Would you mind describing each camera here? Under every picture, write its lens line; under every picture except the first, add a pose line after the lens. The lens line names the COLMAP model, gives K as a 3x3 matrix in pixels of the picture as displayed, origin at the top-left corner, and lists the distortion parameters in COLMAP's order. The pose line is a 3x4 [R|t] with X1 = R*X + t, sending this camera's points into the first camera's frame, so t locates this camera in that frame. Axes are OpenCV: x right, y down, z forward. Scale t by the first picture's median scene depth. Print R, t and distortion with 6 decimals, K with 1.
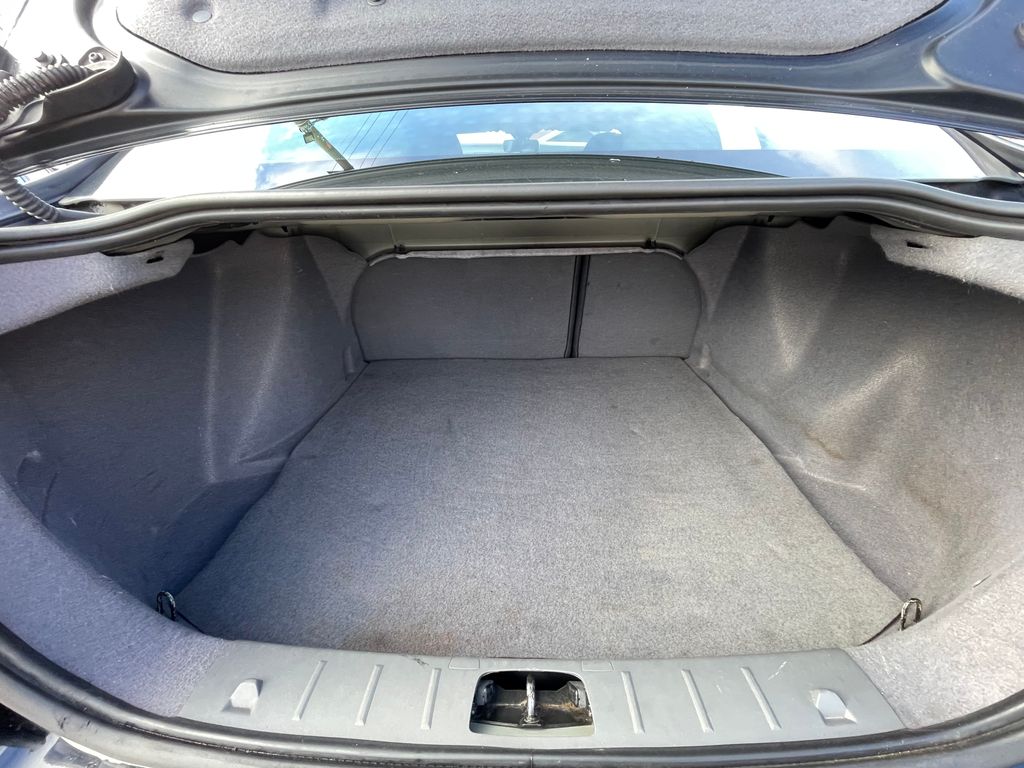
lens RADIAL K [[408.6, 0, 507.3], [0, 408.6, 386.5], [0, 0, 1]] dist [0.001809, -0.000158]
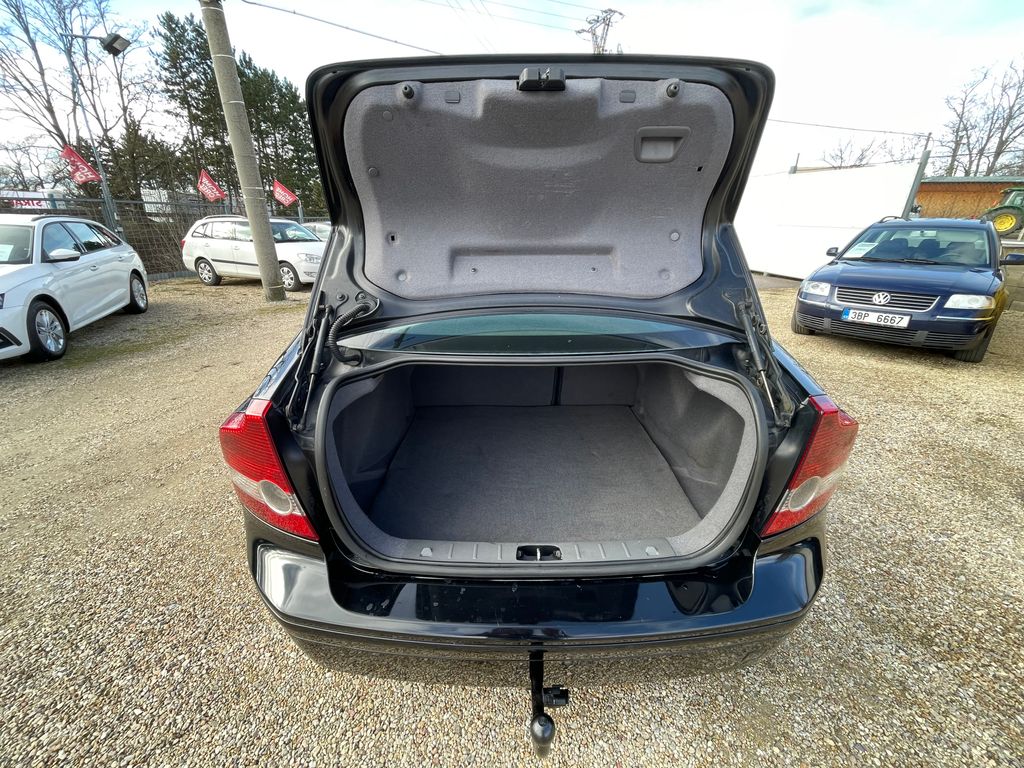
lens RADIAL K [[408.6, 0, 514.7], [0, 408.6, 380.4], [0, 0, 1]] dist [0.001809, -0.000158]
pose [[0.998766, 0.005384, 0.049366, -0.104961], [-0.000591, 0.995322, -0.096607, -0.030056], [-0.049655, 0.096458, 0.994098, -0.767975]]
